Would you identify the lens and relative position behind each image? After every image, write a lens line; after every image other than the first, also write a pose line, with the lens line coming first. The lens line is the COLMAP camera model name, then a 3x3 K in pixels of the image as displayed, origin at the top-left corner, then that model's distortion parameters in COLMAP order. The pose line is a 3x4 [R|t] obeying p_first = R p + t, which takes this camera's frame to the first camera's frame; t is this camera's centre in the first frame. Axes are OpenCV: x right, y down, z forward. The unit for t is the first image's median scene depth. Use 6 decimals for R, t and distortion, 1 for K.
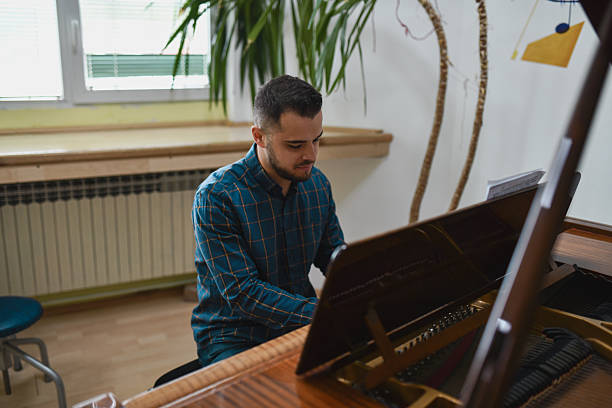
lens RADIAL K [[598.2, 0, 306.0], [0, 598.2, 204.0], [0, 0, 1]] dist [-0.070301, 0.144661]
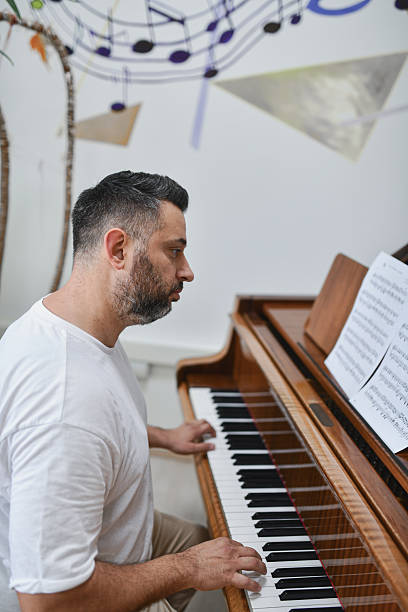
lens RADIAL K [[598.2, 0, 204.0], [0, 598.2, 306.0], [0, 0, 1]] dist [-0.070301, 0.144661]
pose [[0.560114, -0.210908, 0.801118, -0.314353], [0.166674, 0.975964, 0.140406, -0.079662], [-0.811475, 0.054882, 0.581804, 0.295800]]
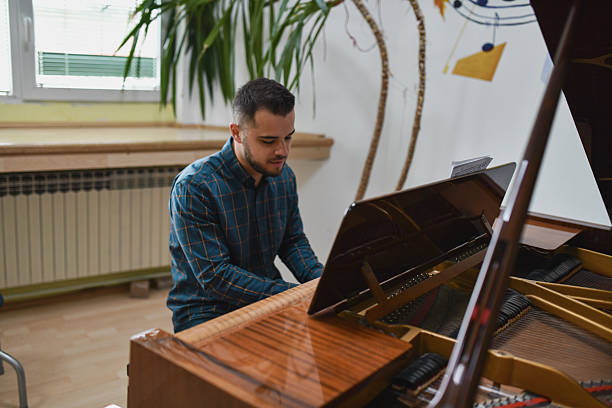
lens RADIAL K [[598.2, 0, 306.0], [0, 598.2, 204.0], [0, 0, 1]] dist [-0.070301, 0.144661]
pose [[0.989410, 0.010057, 0.144799, -0.069977], [-0.006470, 0.999661, -0.025218, 0.033421], [-0.145003, 0.024014, 0.989140, -0.067617]]
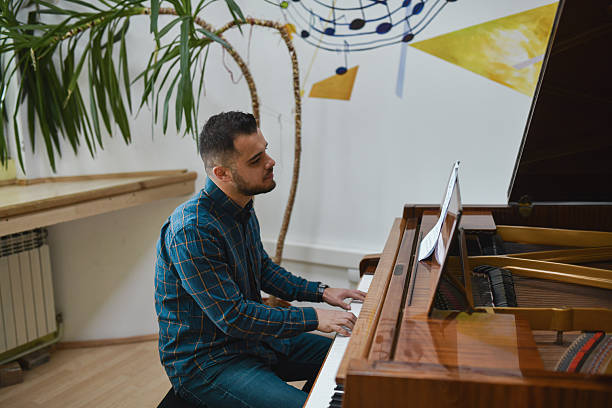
lens RADIAL K [[598.2, 0, 306.0], [0, 598.2, 204.0], [0, 0, 1]] dist [-0.070301, 0.144661]
pose [[0.826443, -0.140563, 0.545192, -0.341287], [0.187238, 0.981835, -0.030690, 0.011962], [-0.530974, 0.127444, 0.837750, -0.006915]]
